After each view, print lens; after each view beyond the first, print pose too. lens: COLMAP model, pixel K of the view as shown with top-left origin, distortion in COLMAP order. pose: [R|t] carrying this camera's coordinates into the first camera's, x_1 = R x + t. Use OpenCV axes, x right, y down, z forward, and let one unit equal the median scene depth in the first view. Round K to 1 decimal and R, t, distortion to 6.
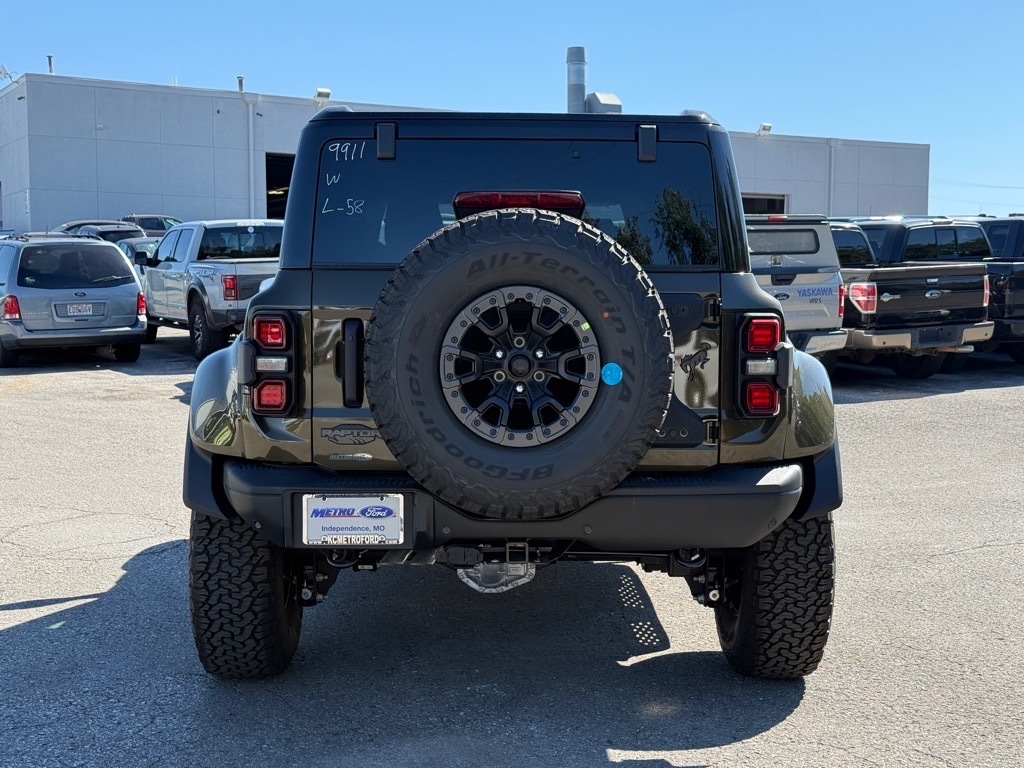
lens RADIAL K [[1431.1, 0, 517.2], [0, 1431.1, 383.9], [0, 0, 1]] dist [0.179015, -0.347419]
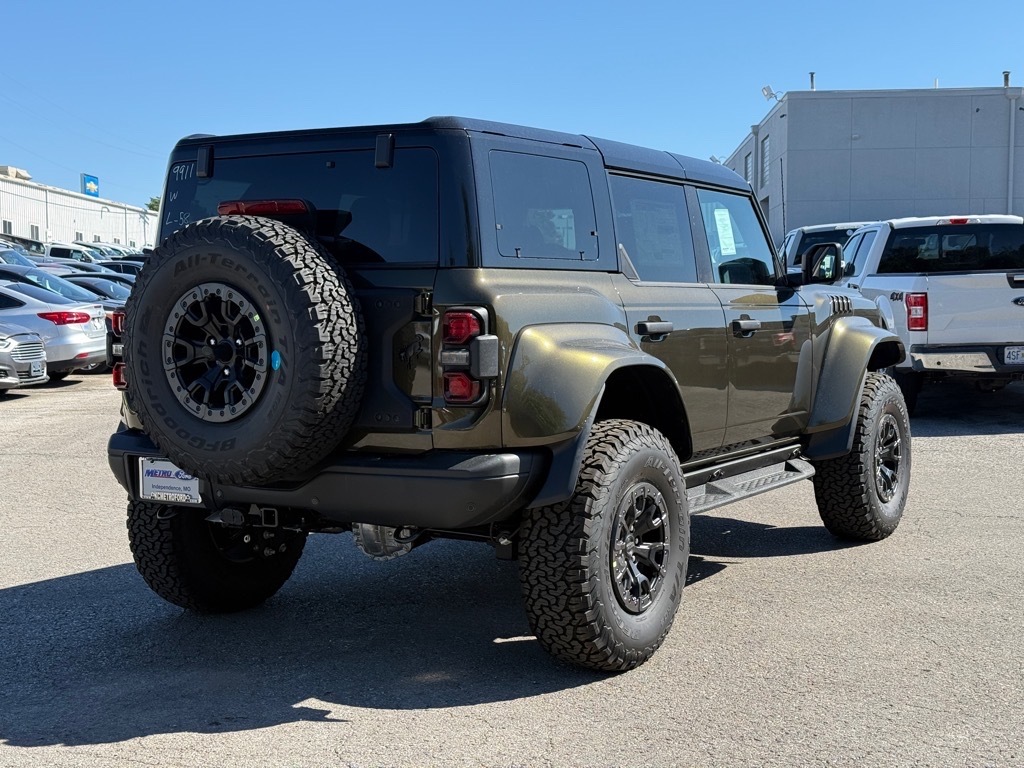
lens RADIAL K [[1431.1, 0, 517.2], [0, 1431.1, 383.9], [0, 0, 1]] dist [0.179015, -0.347419]
pose [[0.841706, 0.023395, -0.539430, 0.784437], [-0.025556, 0.999667, 0.003479, 0.002716], [0.539332, 0.010858, 0.842023, 0.142999]]
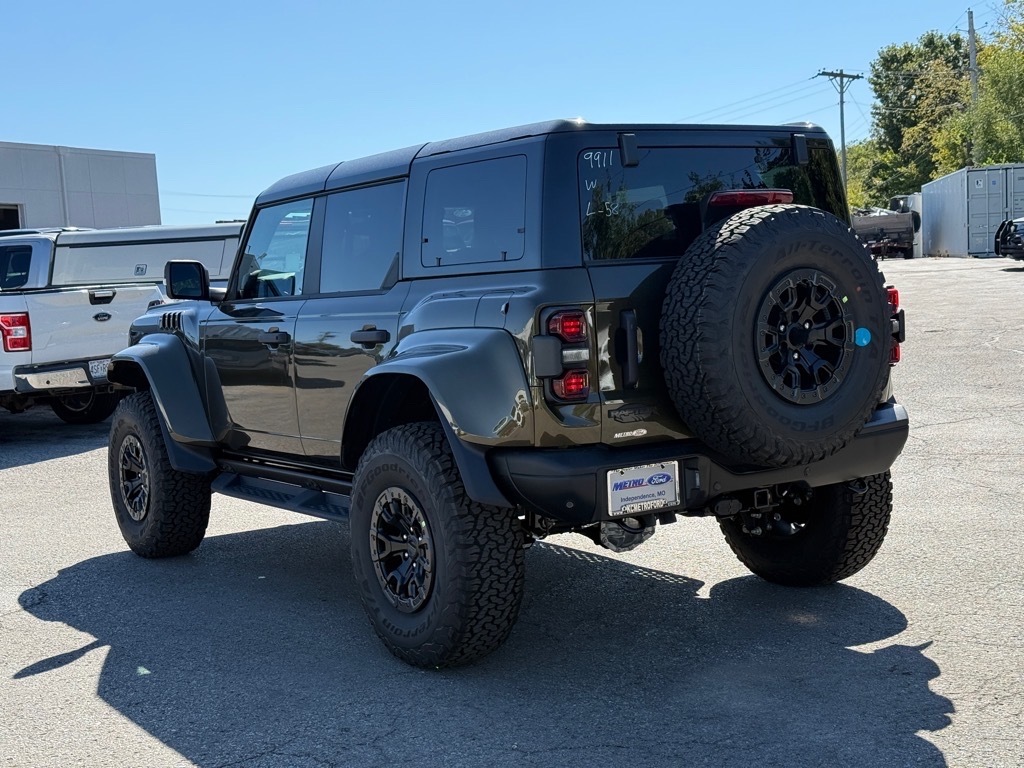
lens RADIAL K [[1431.1, 0, 517.2], [0, 1431.1, 383.9], [0, 0, 1]] dist [0.179015, -0.347419]
pose [[0.844926, -0.090275, 0.527209, -0.786044], [0.093486, 0.995407, 0.020622, -0.018849], [-0.526650, 0.031862, 0.849485, 0.102568]]
